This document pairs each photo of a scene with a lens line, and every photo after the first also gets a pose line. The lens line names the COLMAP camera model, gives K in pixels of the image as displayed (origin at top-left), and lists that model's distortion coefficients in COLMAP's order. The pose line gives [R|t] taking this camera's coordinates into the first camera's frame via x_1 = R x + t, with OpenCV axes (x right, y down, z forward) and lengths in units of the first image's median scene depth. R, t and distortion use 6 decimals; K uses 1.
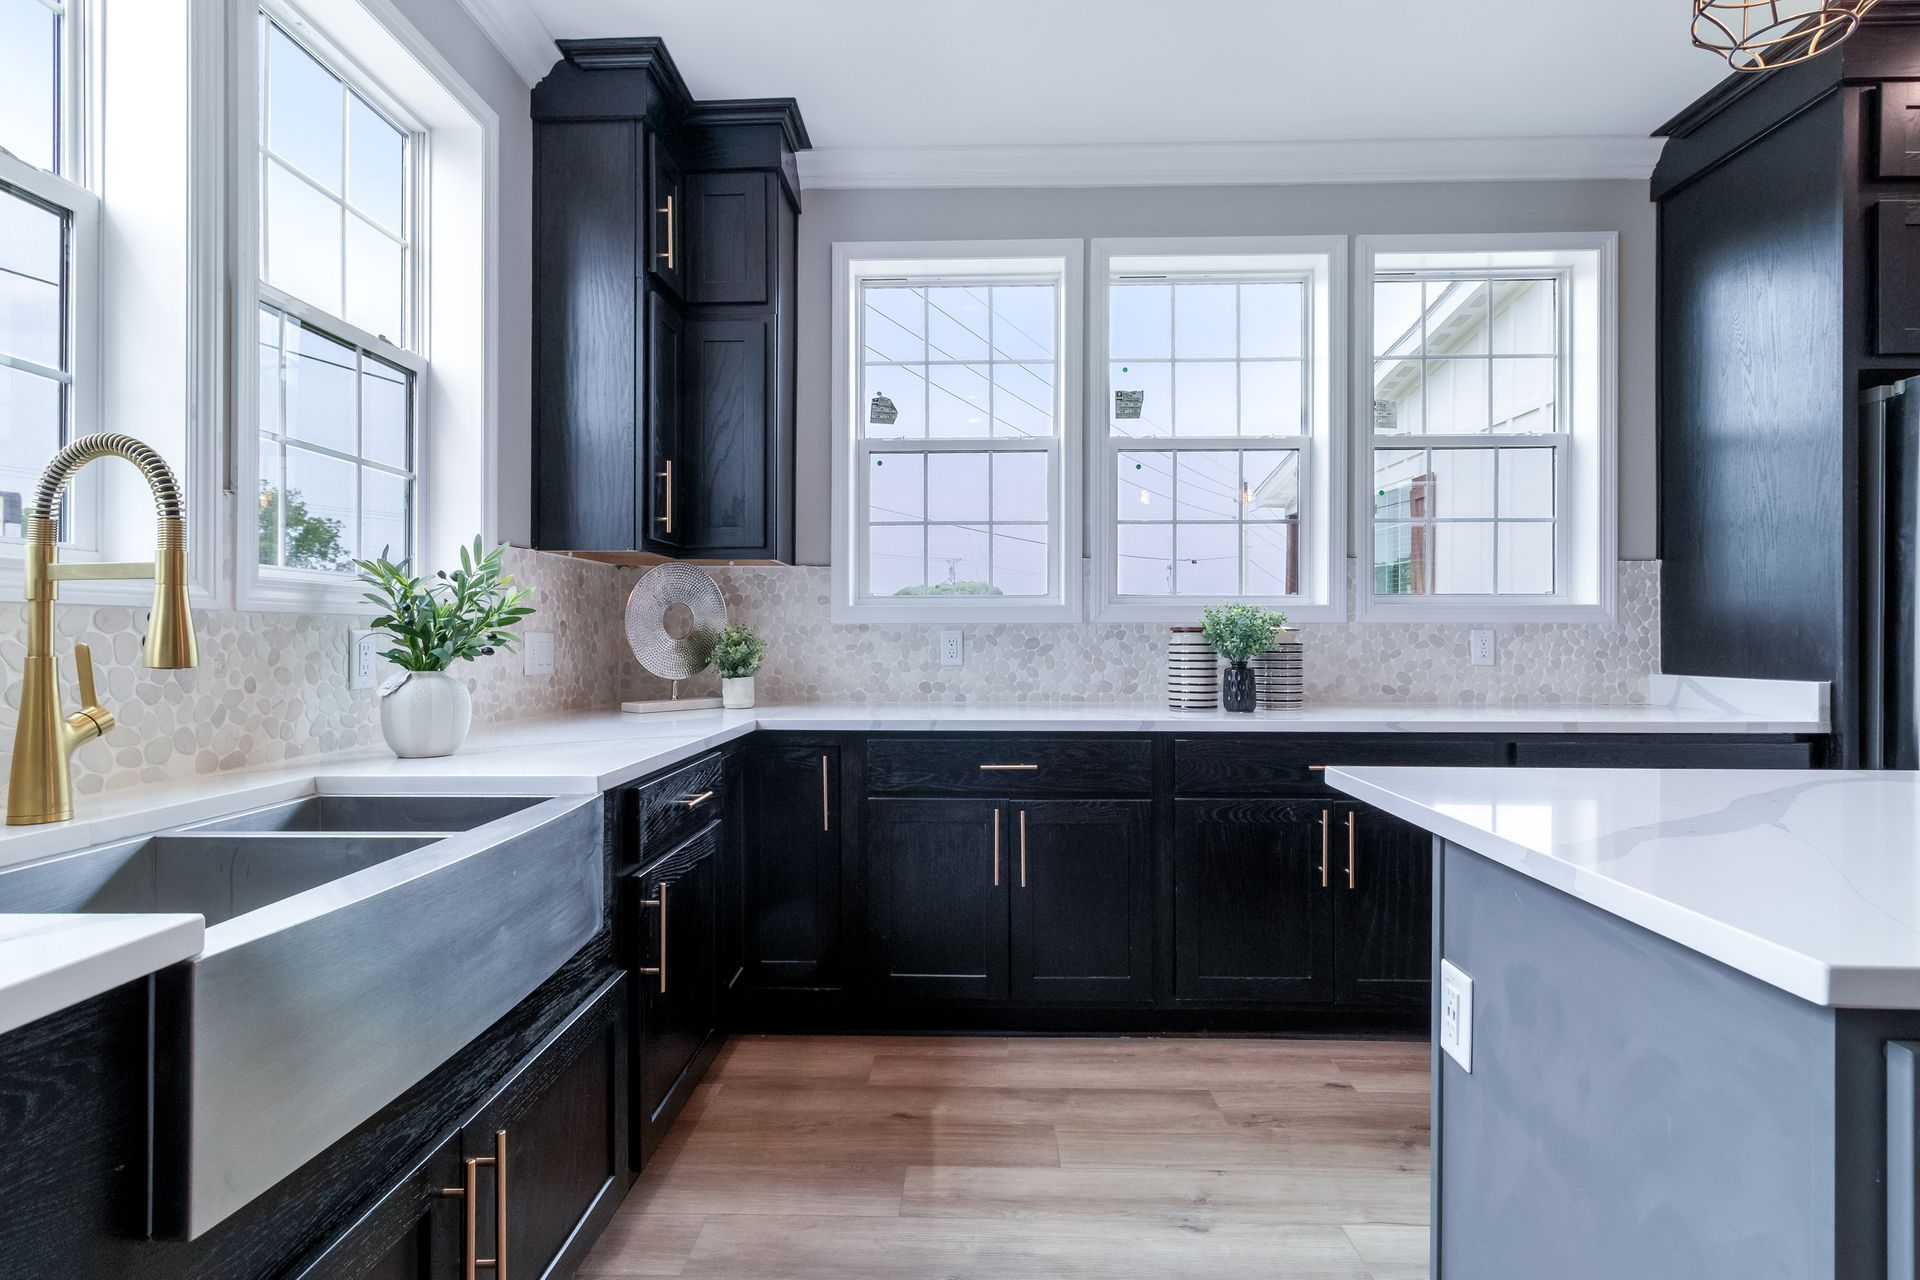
lens RADIAL K [[949.2, 0, 964.5], [0, 949.2, 632.5], [0, 0, 1]] dist [-0.000970, 0.001639]
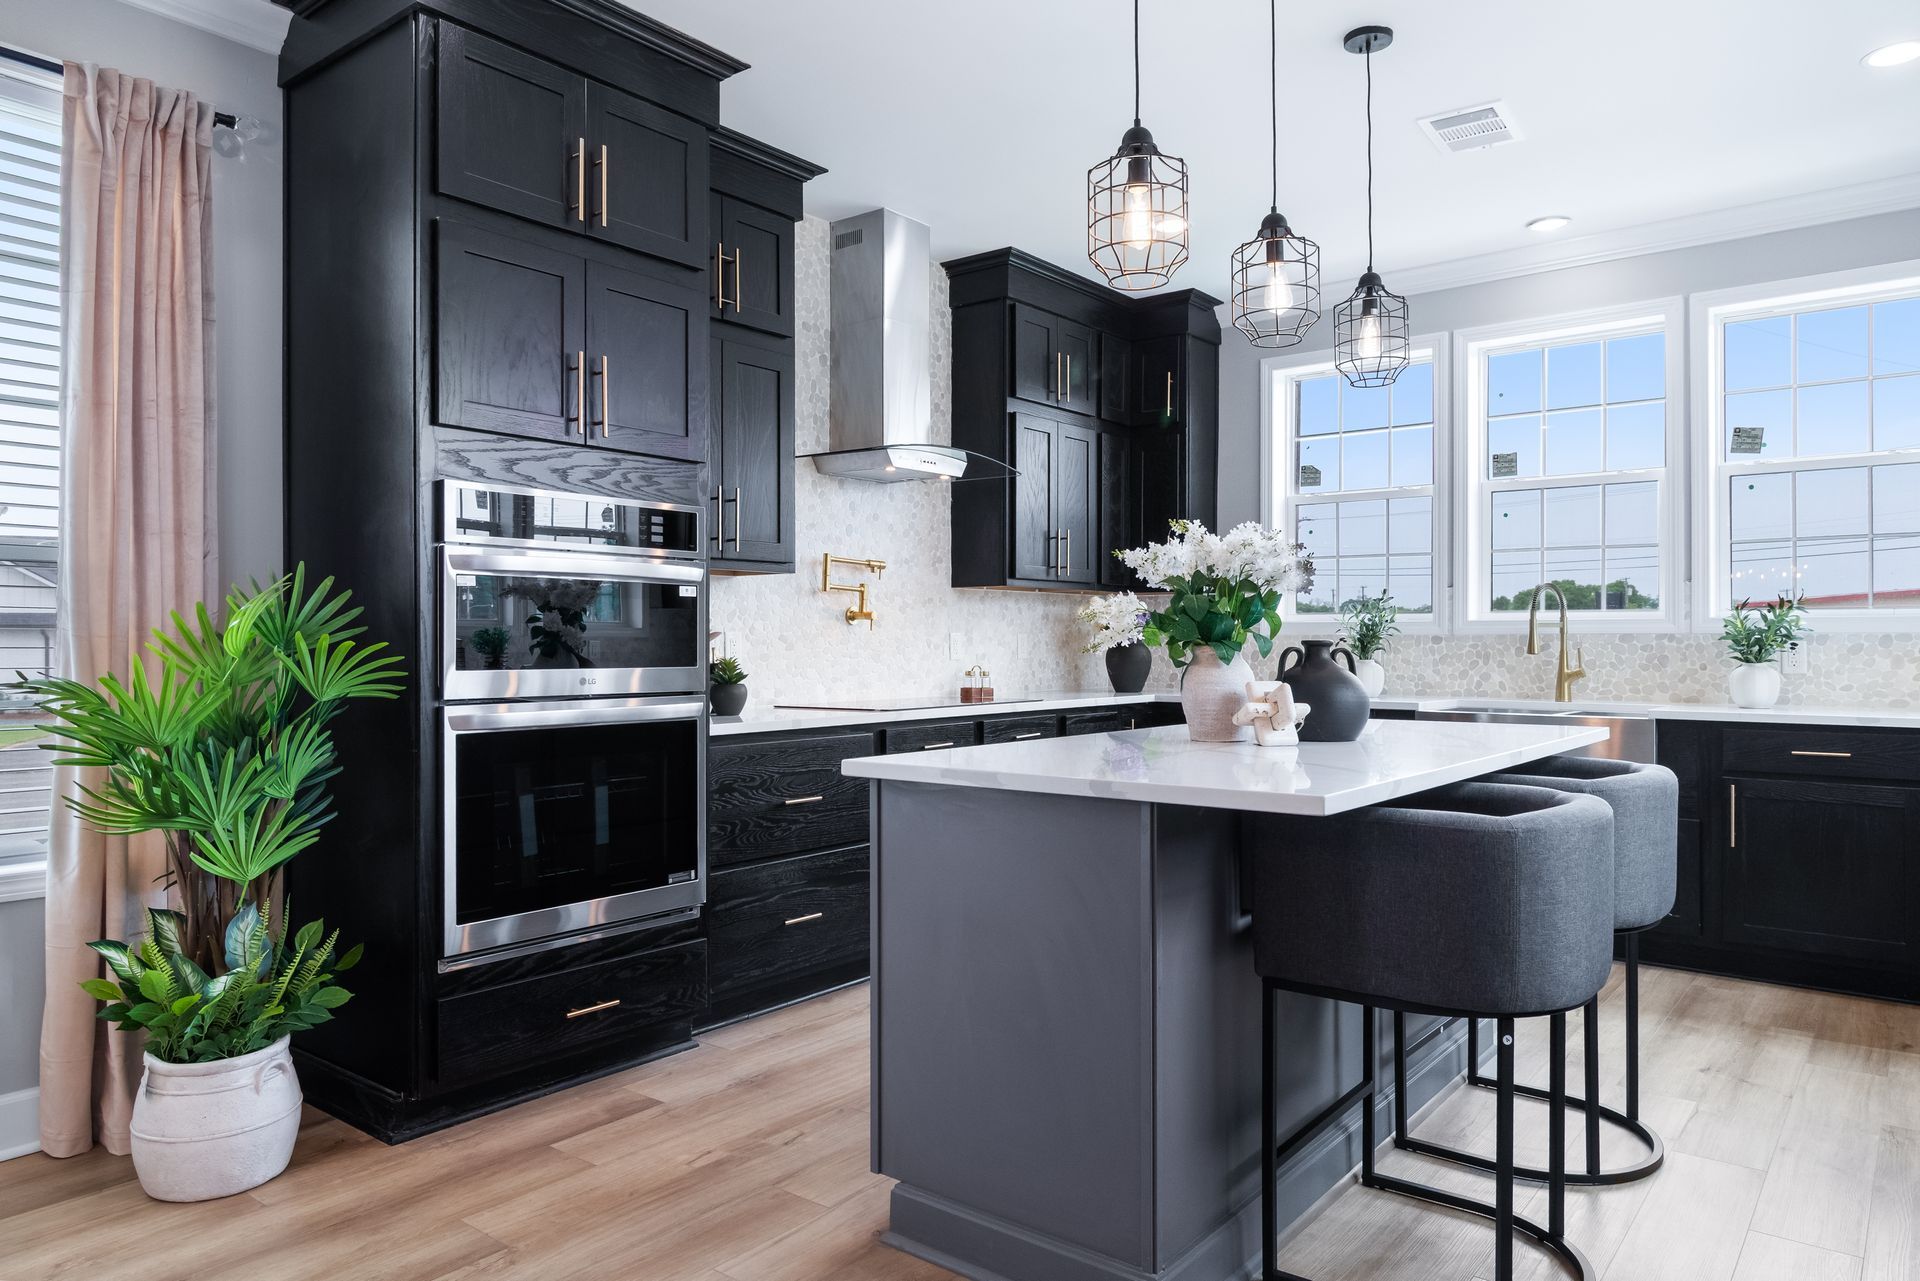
lens RADIAL K [[1281.1, 0, 970.5], [0, 1281.1, 647.9], [0, 0, 1]] dist [-0.007236, 0.000106]
pose [[-0.585498, -0.001279, -0.810673, 1.633251], [0.000962, 0.999997, -0.002273, 0.010361], [0.810674, -0.002111, -0.585495, 0.838500]]
